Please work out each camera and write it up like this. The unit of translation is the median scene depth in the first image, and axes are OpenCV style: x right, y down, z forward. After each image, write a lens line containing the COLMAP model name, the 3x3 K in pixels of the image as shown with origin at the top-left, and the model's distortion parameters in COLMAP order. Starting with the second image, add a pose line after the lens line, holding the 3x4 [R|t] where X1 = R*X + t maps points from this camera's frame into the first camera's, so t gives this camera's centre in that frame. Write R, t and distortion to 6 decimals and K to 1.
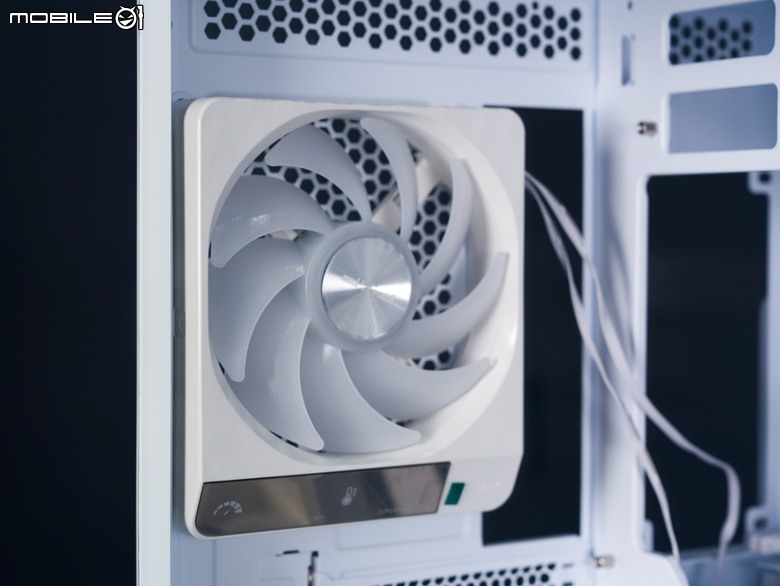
lens RADIAL K [[1606.2, 0, 390.0], [0, 1606.2, 293.0], [0, 0, 1]] dist [0.011789, -0.003577]
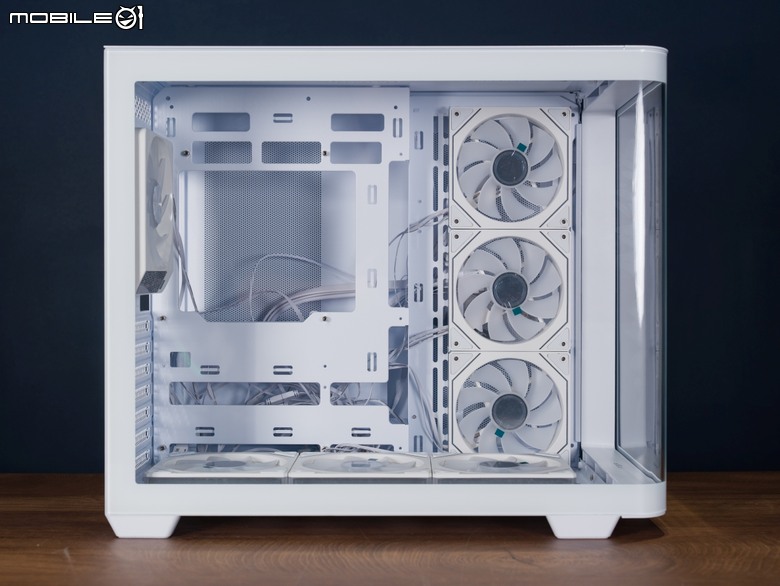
lens RADIAL K [[1224.0, 0, 390.0], [0, 1224.0, 293.0], [0, 0, 1]] dist [0.001192, -0.041700]
pose [[0.496992, -0.015302, 0.867620, -1.465658], [0.042798, 0.999060, -0.006895, 0.161423], [-0.866699, 0.040559, 0.497180, -0.313691]]
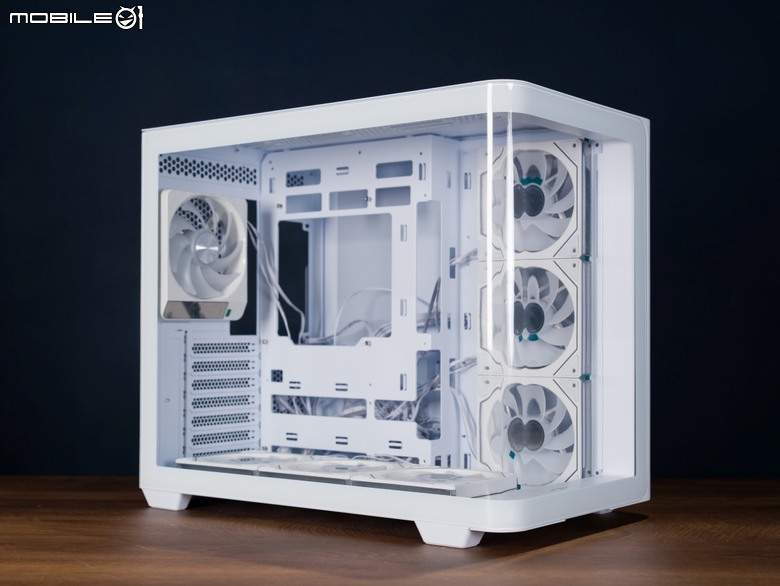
lens RADIAL K [[1236.4, 0, 390.0], [0, 1236.4, 293.0], [0, 0, 1]] dist [0.003868, 0.009119]
pose [[0.921271, 0.011540, 0.388751, -0.616292], [0.018399, 0.997147, -0.073203, 0.265353], [-0.388487, 0.074592, 0.918430, -1.405519]]
